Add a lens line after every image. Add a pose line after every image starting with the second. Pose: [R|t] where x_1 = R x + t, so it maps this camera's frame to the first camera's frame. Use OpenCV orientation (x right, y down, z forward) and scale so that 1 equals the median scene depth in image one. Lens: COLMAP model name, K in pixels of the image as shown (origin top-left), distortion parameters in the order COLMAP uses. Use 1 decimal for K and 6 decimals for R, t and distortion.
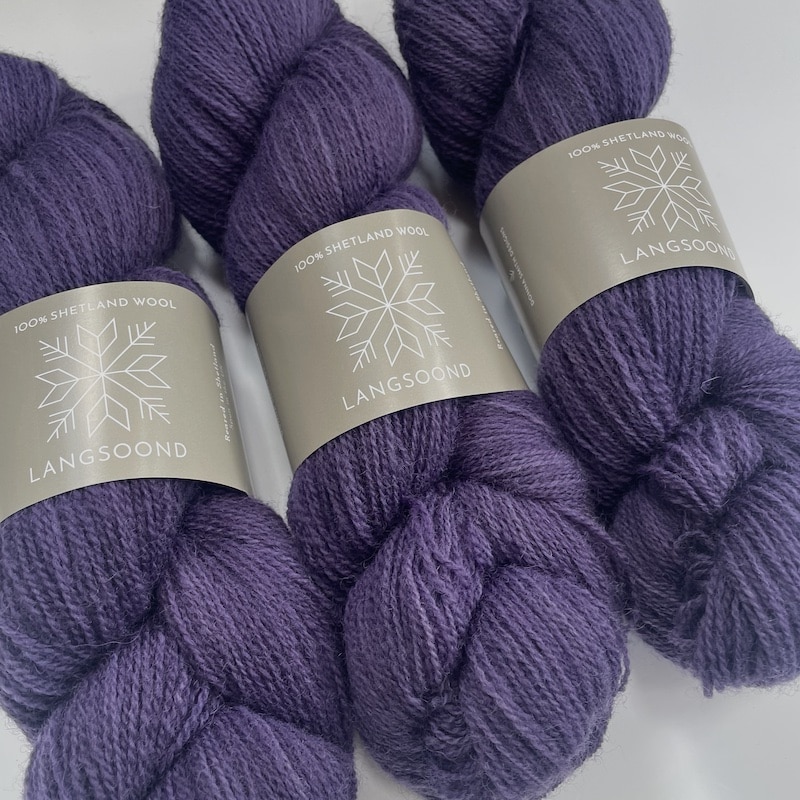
lens RADIAL K [[834.1, 0, 397.5], [0, 834.1, 410.7], [0, 0, 1]] dist [0.069607, -0.141118]
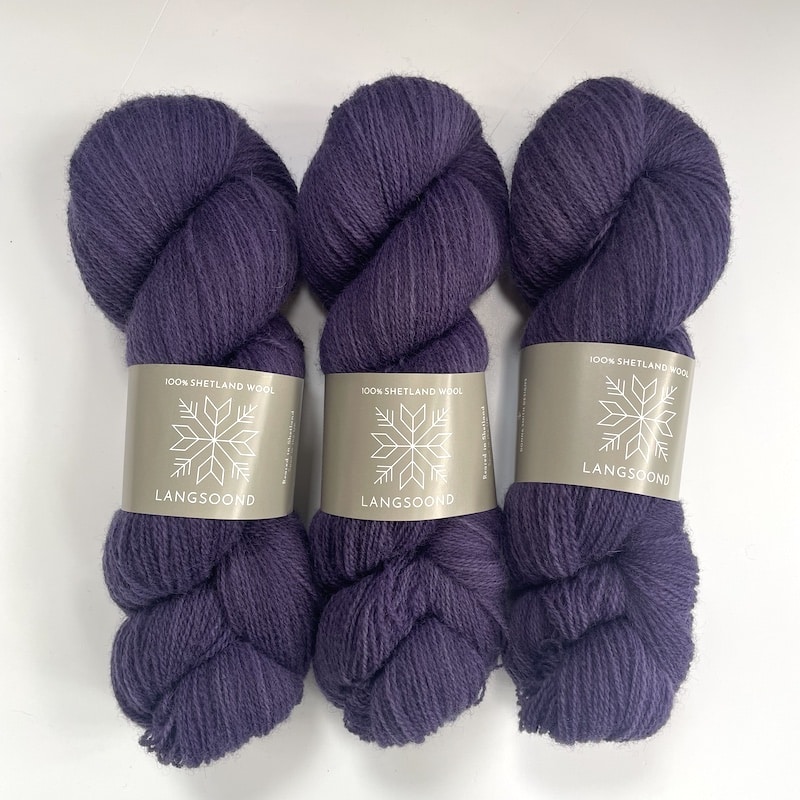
lens RADIAL K [[834.1, 0, 397.5], [0, 834.1, 410.7], [0, 0, 1]] dist [0.069607, -0.141118]
pose [[0.941990, 0.335172, -0.017756, -0.031621], [-0.305369, 0.877783, 0.369115, -0.719345], [0.139303, -0.342281, 0.929214, -0.319799]]
